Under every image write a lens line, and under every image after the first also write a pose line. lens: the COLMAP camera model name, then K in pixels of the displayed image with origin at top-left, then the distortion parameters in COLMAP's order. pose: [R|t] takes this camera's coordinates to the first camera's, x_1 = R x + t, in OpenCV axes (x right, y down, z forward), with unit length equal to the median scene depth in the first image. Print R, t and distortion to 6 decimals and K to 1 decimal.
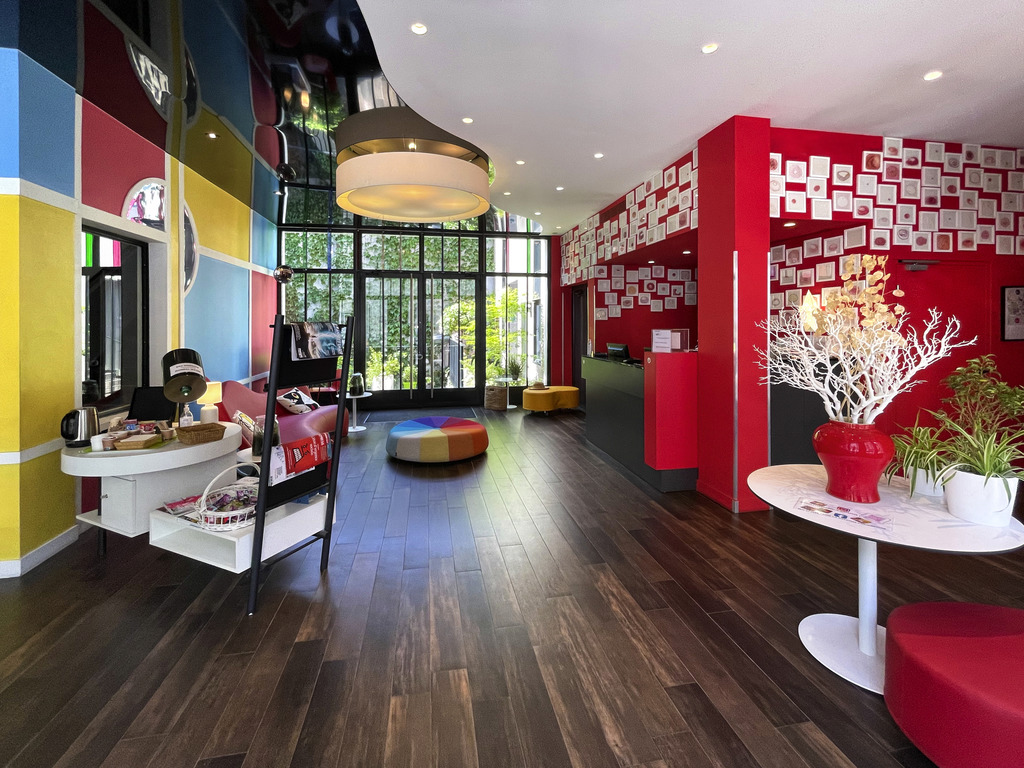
lens RADIAL K [[411.5, 0, 512.0], [0, 411.5, 352.7], [0, 0, 1]] dist [-0.000731, -0.000024]
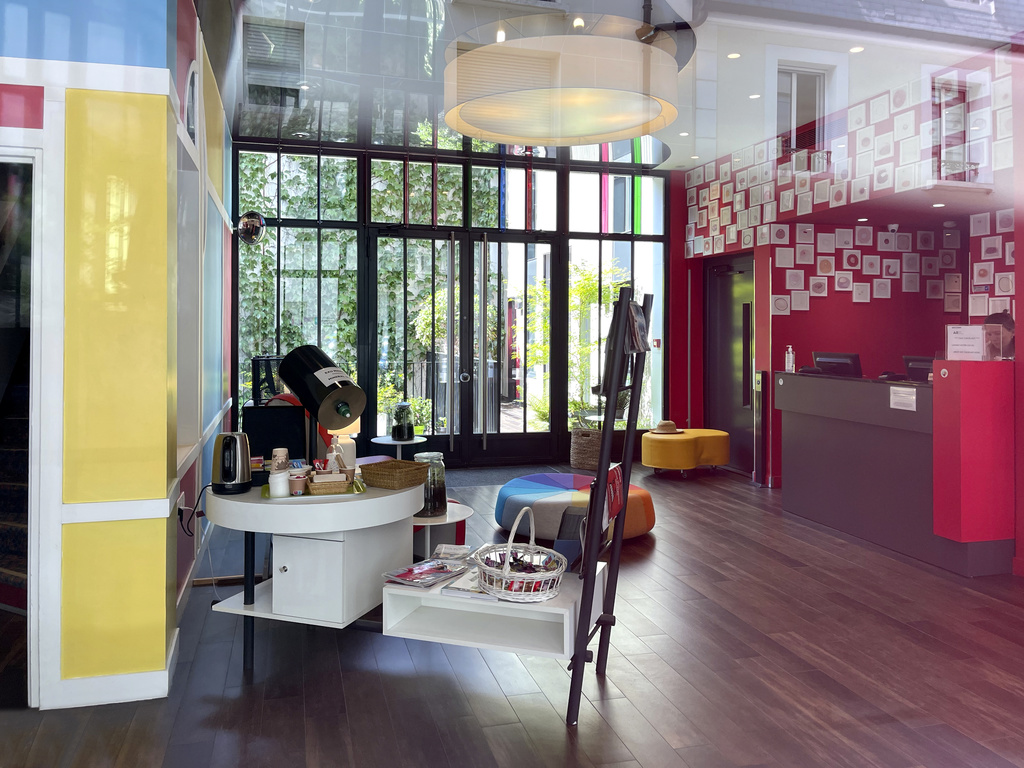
lens RADIAL K [[787.2, 0, 512.0], [0, 787.2, 384.0], [0, 0, 1]] dist [0.006174, -0.001900]
pose [[0.994902, -0.000071, 0.100847, -0.281139], [0.000456, 0.999993, -0.003790, 0.024618], [-0.100846, 0.003816, 0.994895, -0.097209]]
